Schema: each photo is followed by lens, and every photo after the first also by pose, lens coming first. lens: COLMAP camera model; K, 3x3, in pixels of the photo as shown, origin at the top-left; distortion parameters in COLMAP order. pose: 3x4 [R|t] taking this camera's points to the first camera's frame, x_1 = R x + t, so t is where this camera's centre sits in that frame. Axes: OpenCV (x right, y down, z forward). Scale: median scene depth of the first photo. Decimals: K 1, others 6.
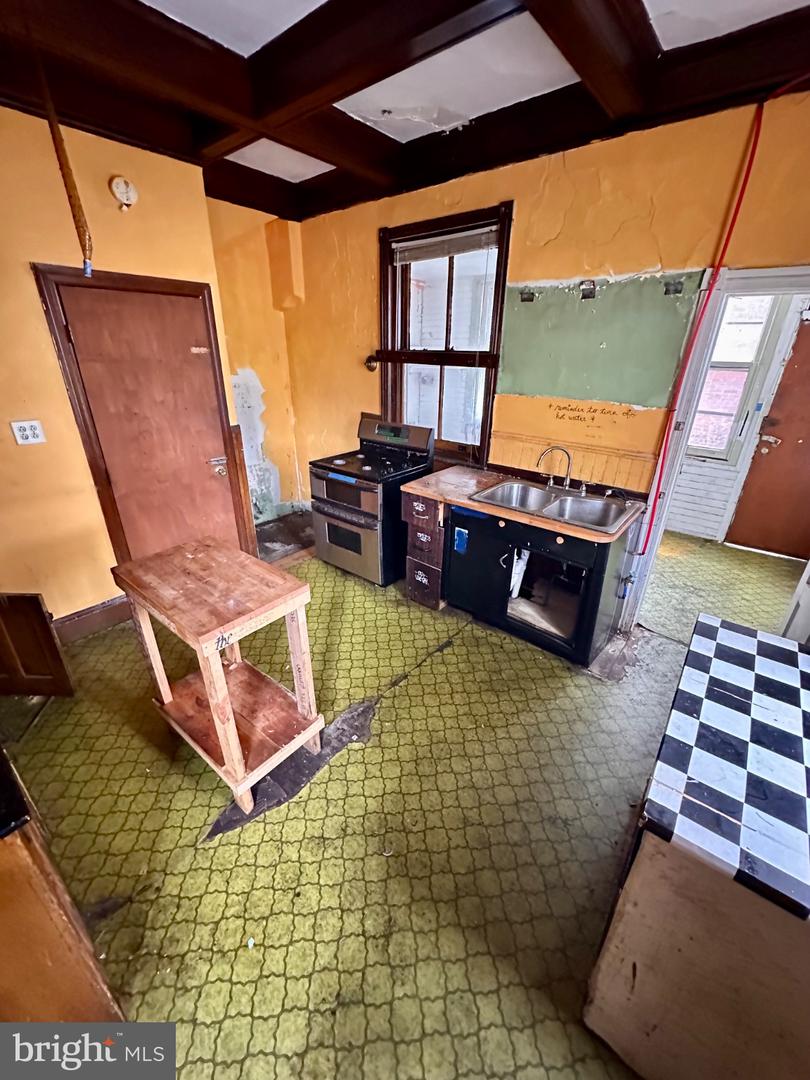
lens RADIAL K [[430.2, 0, 404.3], [0, 430.2, 539.3], [0, 0, 1]] dist [-0.003354, -0.000041]
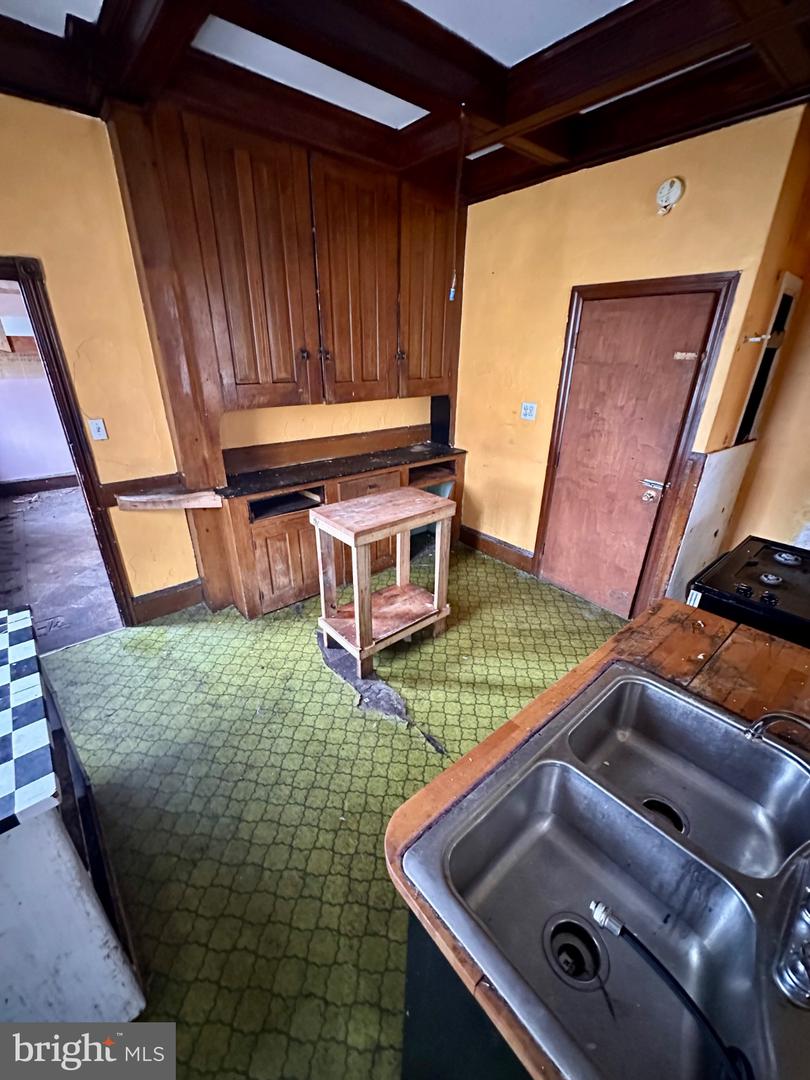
lens RADIAL K [[430.2, 0, 405.8], [0, 430.2, 540.3], [0, 0, 1]] dist [-0.003354, -0.000041]
pose [[-0.177810, 0.386405, -0.905027, 0.638041], [-0.418380, 0.802740, 0.424932, -0.339755], [0.890697, 0.454203, 0.018929, 0.804464]]
